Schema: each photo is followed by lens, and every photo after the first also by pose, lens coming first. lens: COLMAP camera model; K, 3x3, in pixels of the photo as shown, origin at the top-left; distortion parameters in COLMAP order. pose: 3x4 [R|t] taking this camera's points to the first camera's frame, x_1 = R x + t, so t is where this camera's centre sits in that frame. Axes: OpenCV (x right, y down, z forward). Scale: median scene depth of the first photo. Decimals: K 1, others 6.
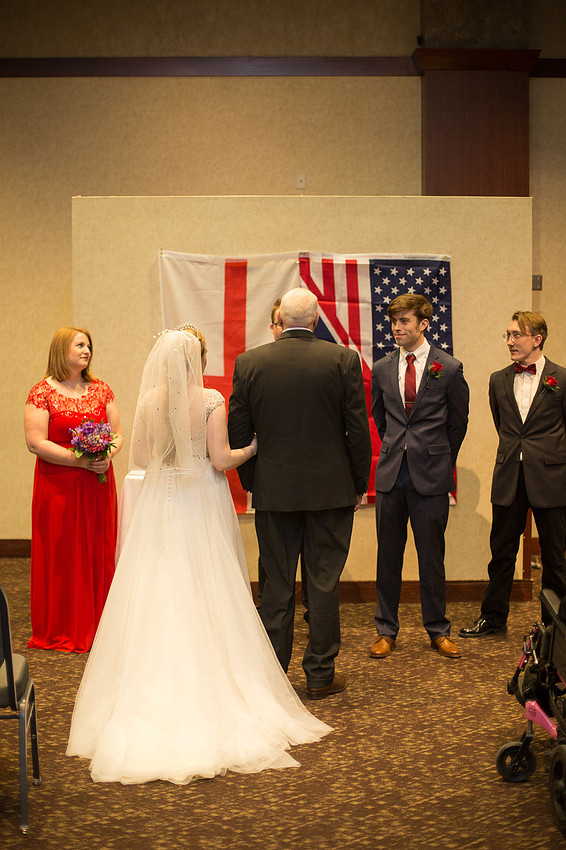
lens RADIAL K [[1235.8, 0, 283.0], [0, 1235.8, 425.0], [0, 0, 1]] dist [-0.136464, 0.008173]
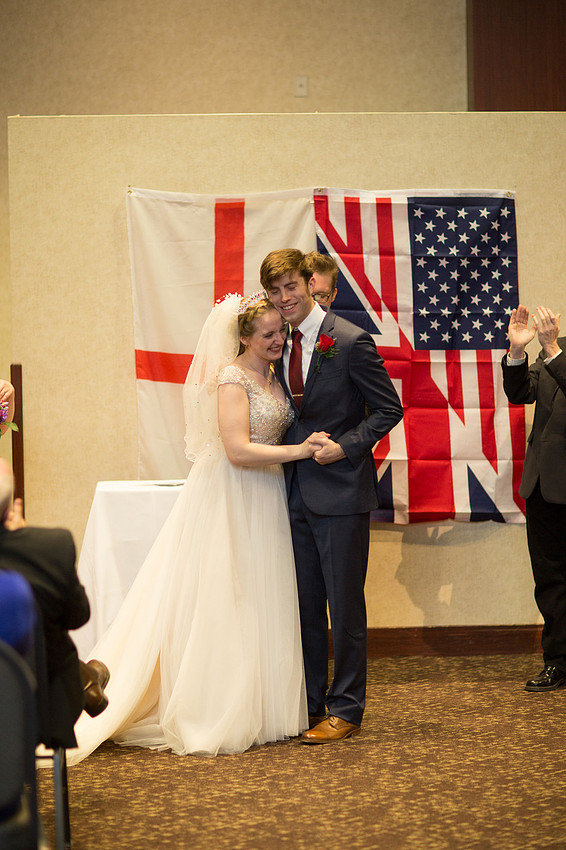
lens RADIAL K [[1985.2, 0, 283.0], [0, 1985.2, 425.0], [0, 0, 1]] dist [-0.121830, -0.443019]
pose [[0.999226, -0.013407, 0.036980, -0.051900], [0.013698, 0.999877, -0.007615, 0.012153], [-0.036873, 0.008116, 0.999287, -0.199381]]
